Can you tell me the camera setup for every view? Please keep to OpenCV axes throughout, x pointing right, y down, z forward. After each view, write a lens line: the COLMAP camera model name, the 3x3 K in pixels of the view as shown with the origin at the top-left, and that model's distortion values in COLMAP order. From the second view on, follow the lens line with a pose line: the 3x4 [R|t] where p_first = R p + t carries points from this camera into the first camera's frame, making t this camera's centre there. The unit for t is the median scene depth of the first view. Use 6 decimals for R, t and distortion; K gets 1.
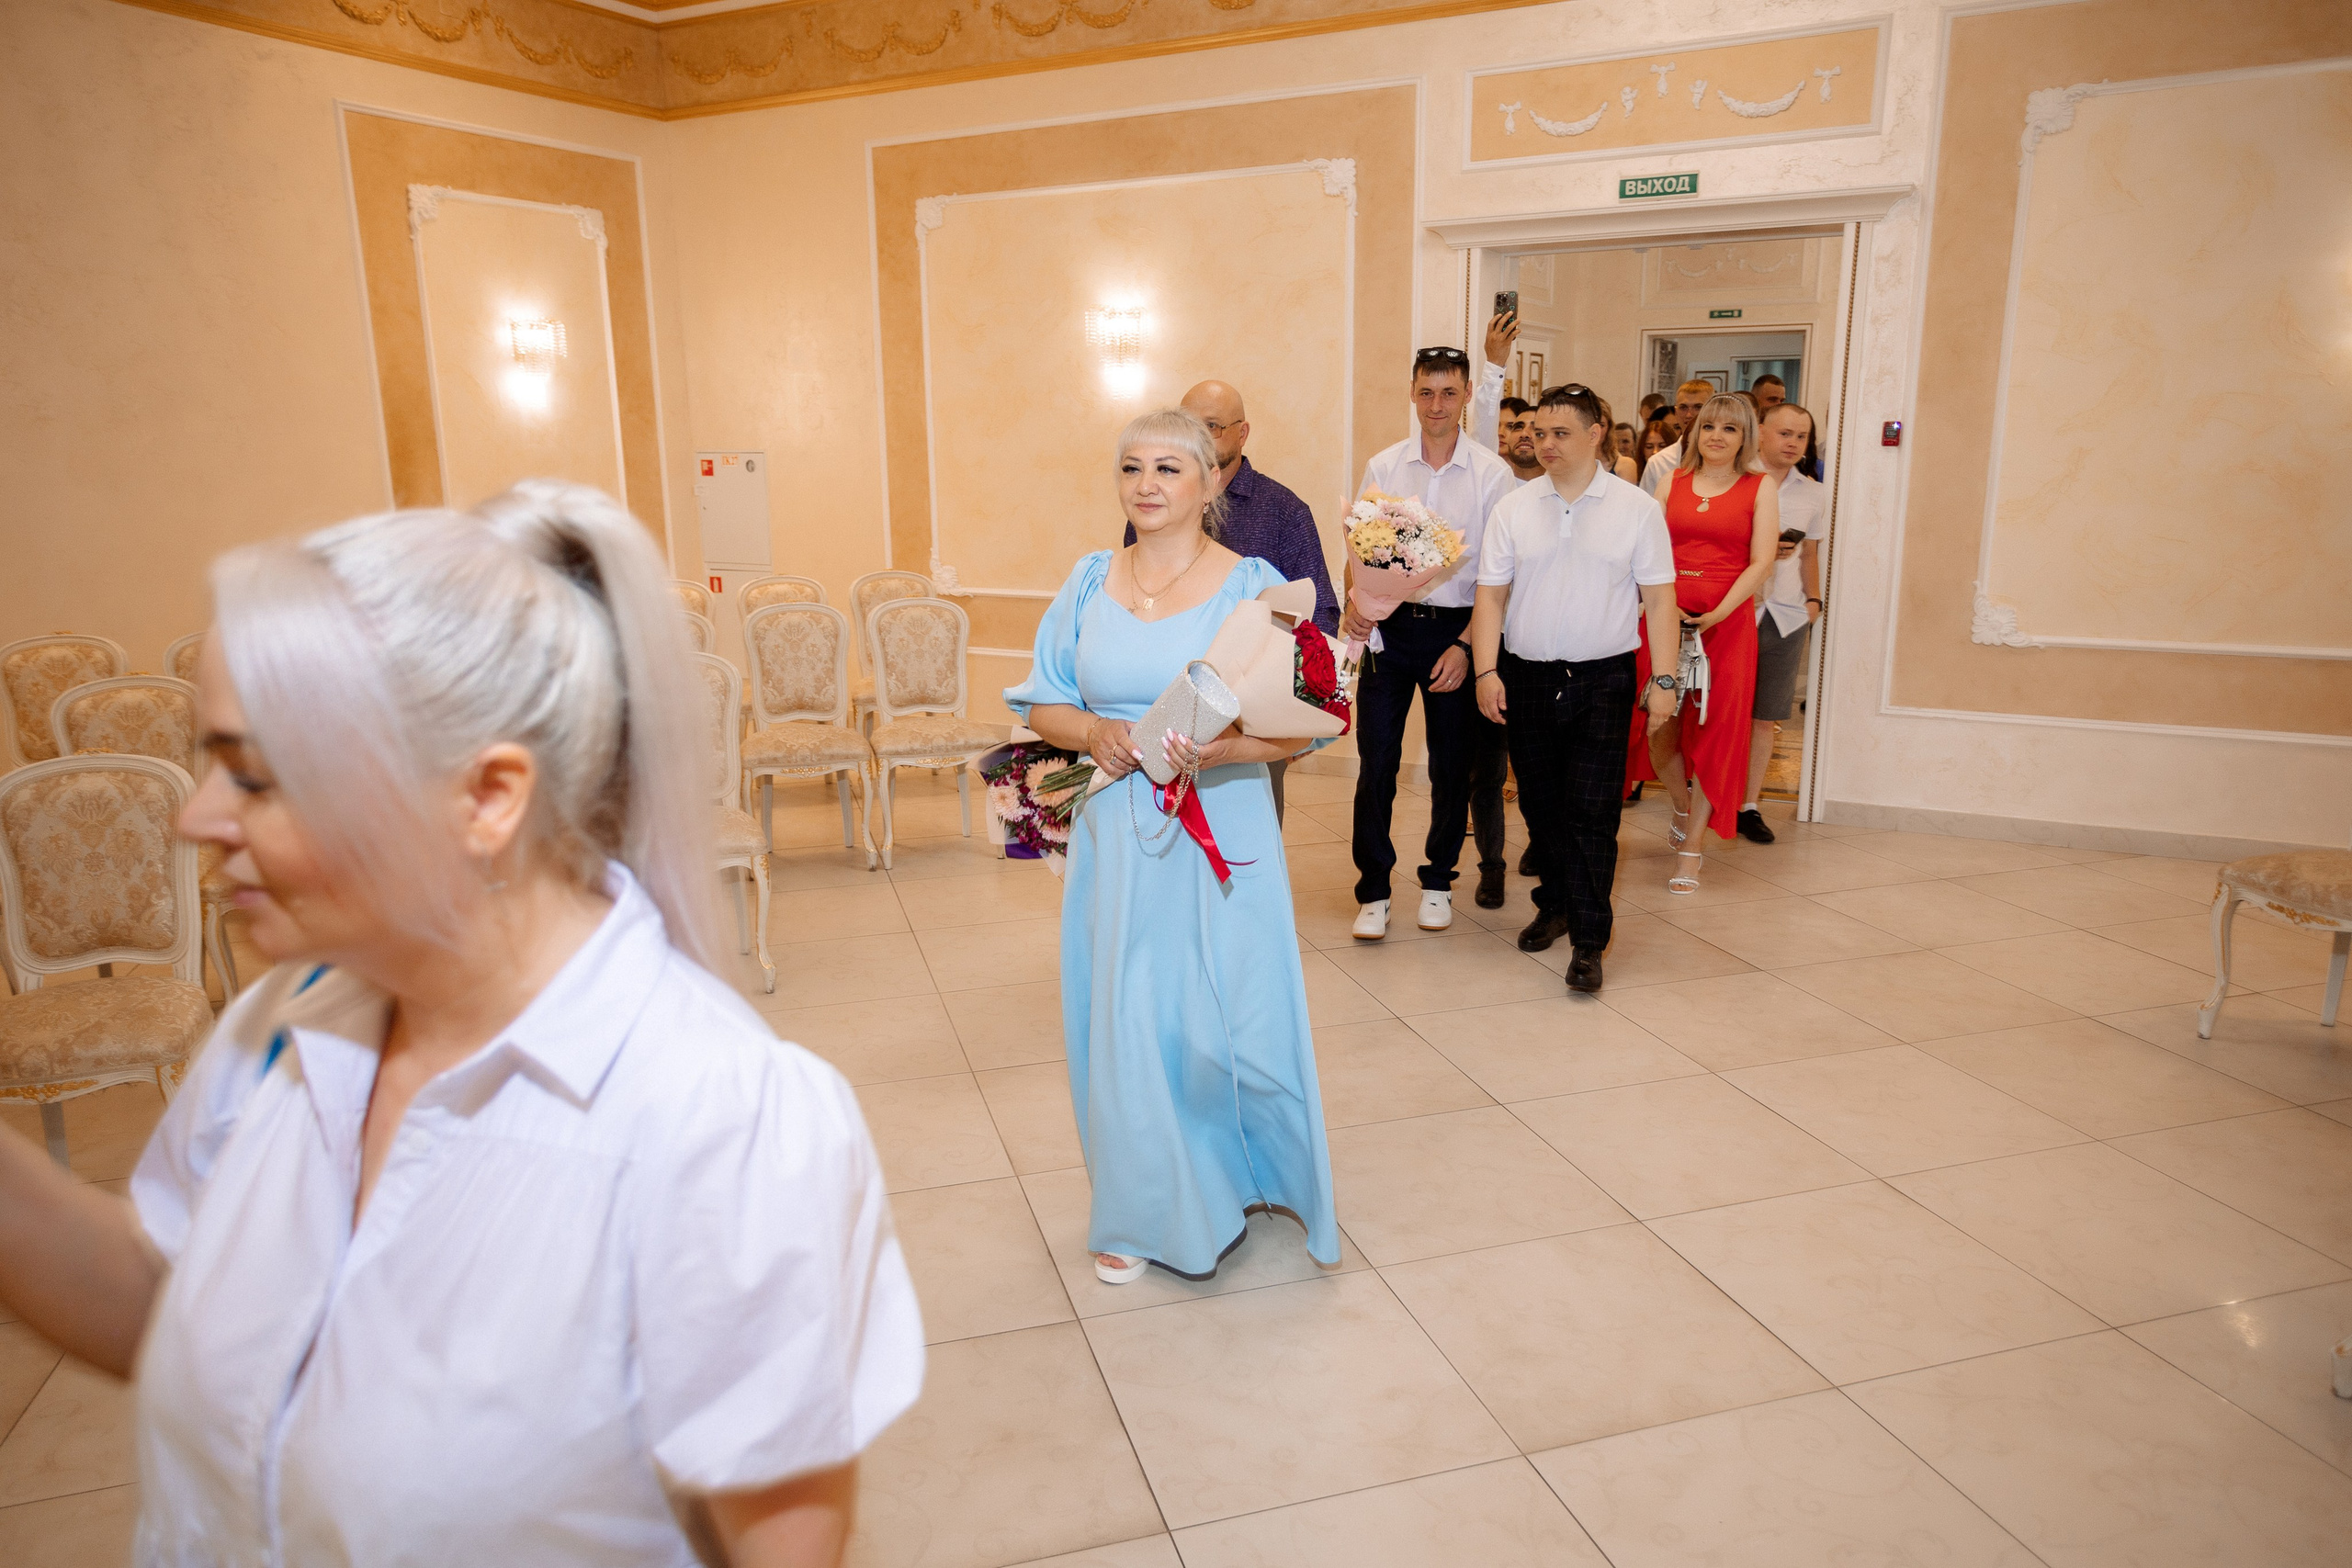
lens RADIAL K [[1564.3, 0, 1160.6], [0, 1564.3, 788.1], [0, 0, 1]] dist [-0.032466, 0.047035]
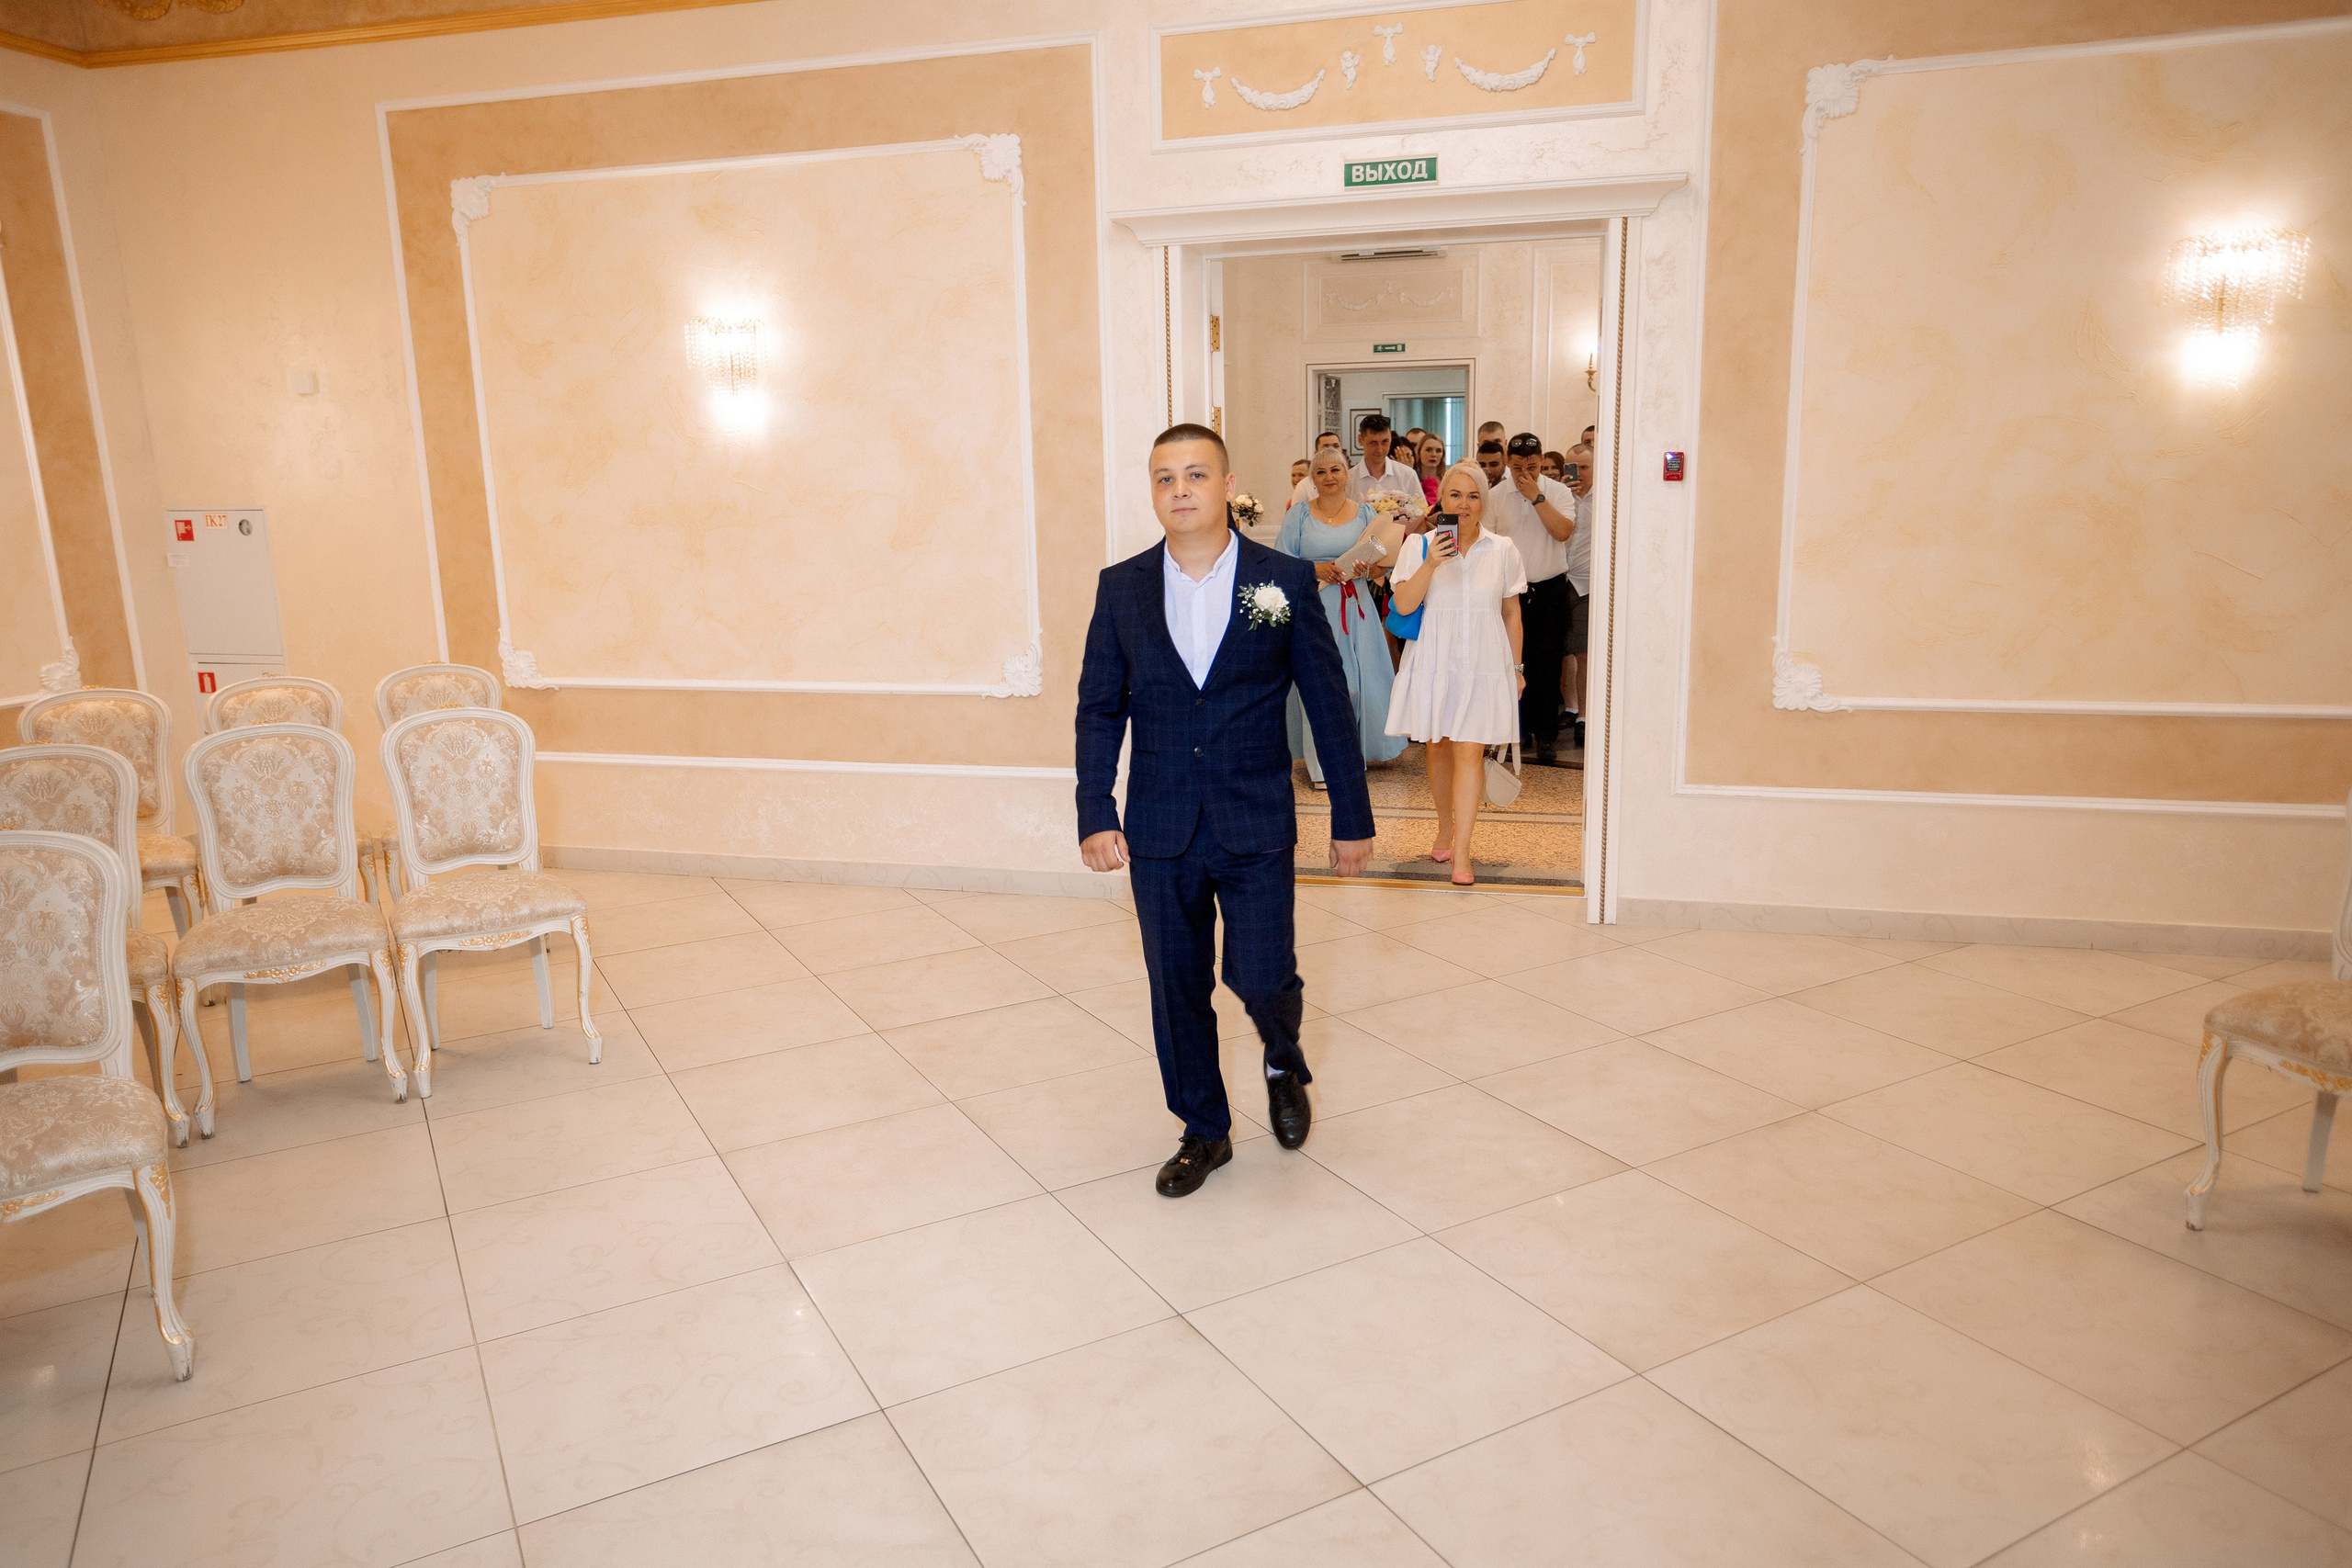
lens RADIAL K [[1564.3, 0, 1160.6], [0, 1564.3, 788.1], [0, 0, 1]] dist [-0.032466, 0.047035]
pose [[0.975354, -0.054295, 0.213859, 0.006181], [0.060048, 0.997985, -0.020491, -0.050141], [-0.212316, 0.032828, 0.976650, 0.226025]]
